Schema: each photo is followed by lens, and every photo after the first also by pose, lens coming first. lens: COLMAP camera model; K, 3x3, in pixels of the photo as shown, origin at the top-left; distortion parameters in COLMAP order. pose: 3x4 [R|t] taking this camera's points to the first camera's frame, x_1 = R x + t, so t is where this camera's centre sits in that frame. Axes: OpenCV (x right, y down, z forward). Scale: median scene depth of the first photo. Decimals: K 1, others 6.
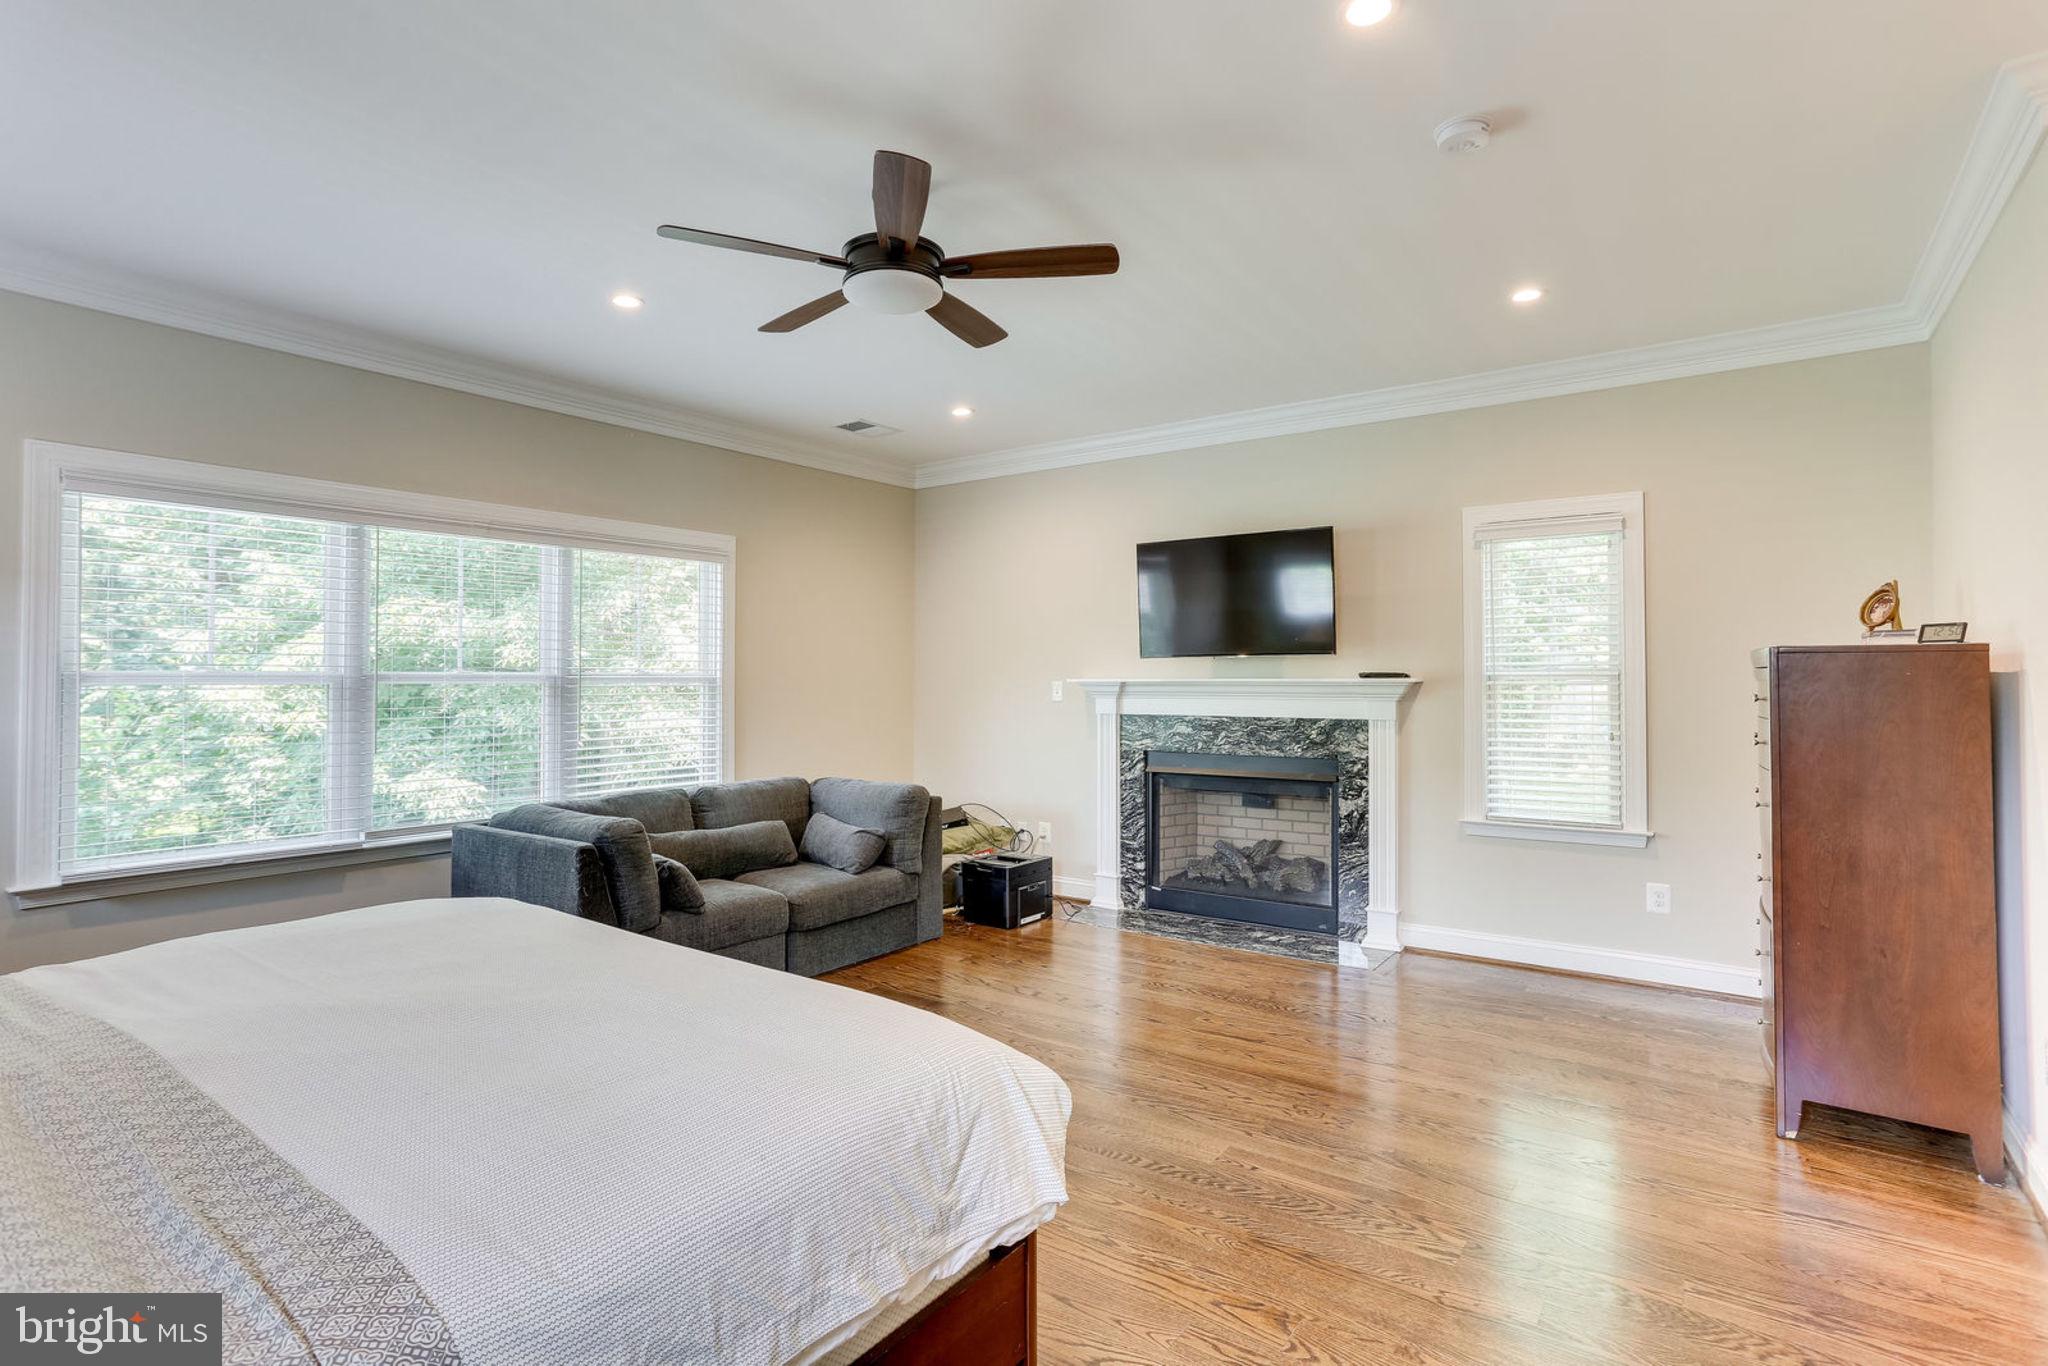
lens RADIAL K [[1024.1, 0, 1014.7], [0, 1024.1, 660.2], [0, 0, 1]] dist [-0.001277, 0.000437]
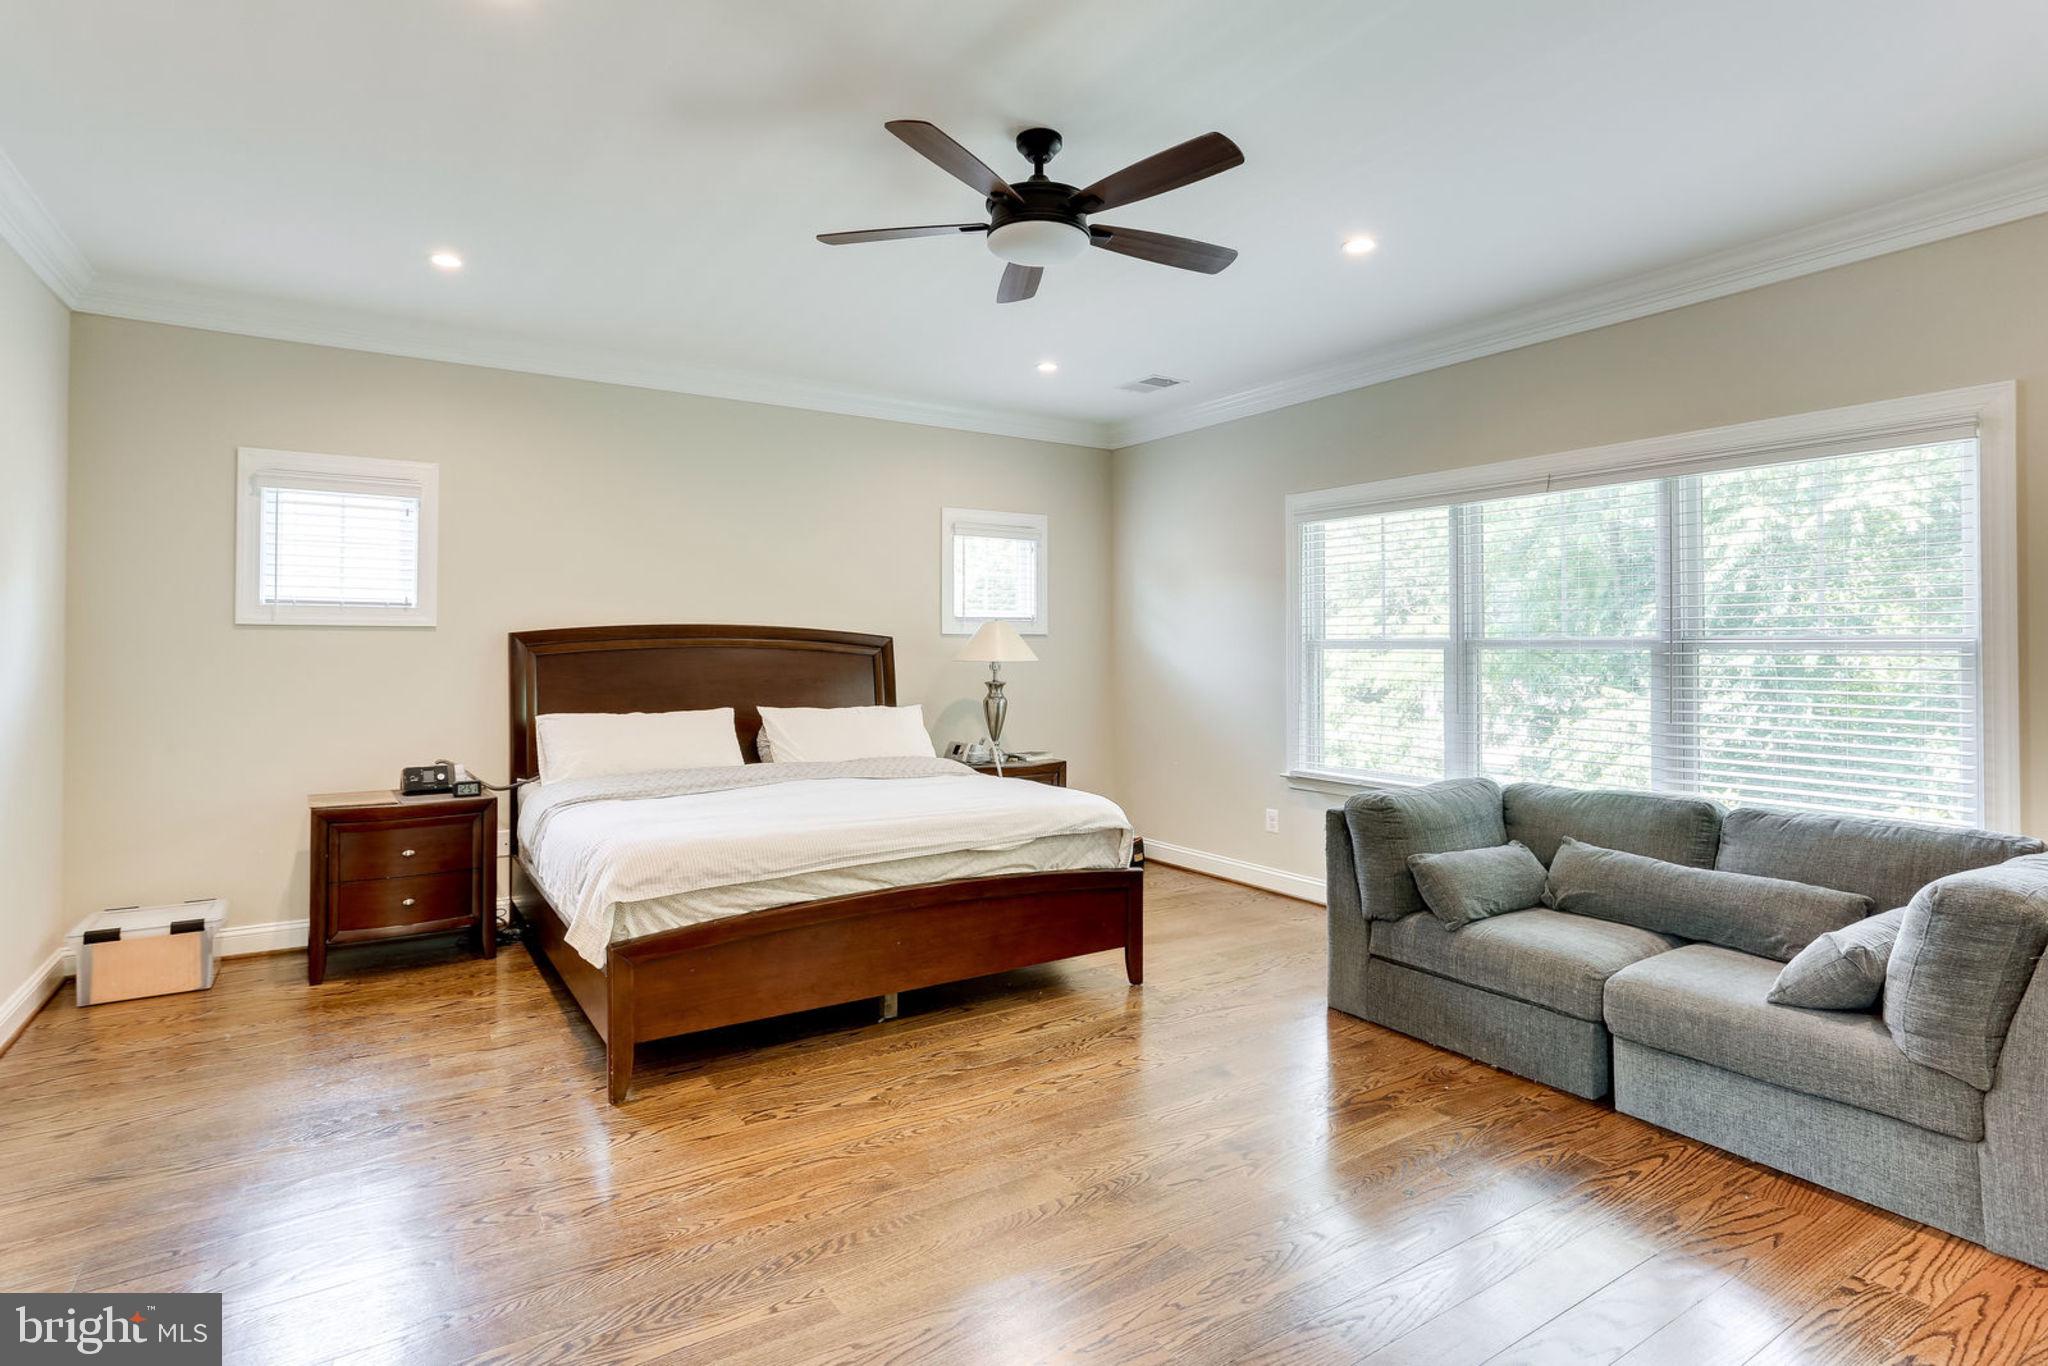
lens RADIAL K [[1024.1, 0, 1014.7], [0, 1024.1, 660.2], [0, 0, 1]] dist [-0.001277, 0.000437]
pose [[-0.374153, 0.001171, -0.927366, 0.797759], [0.025978, 0.999620, -0.009218, 0.038920], [0.927003, -0.027540, -0.374041, 1.359864]]
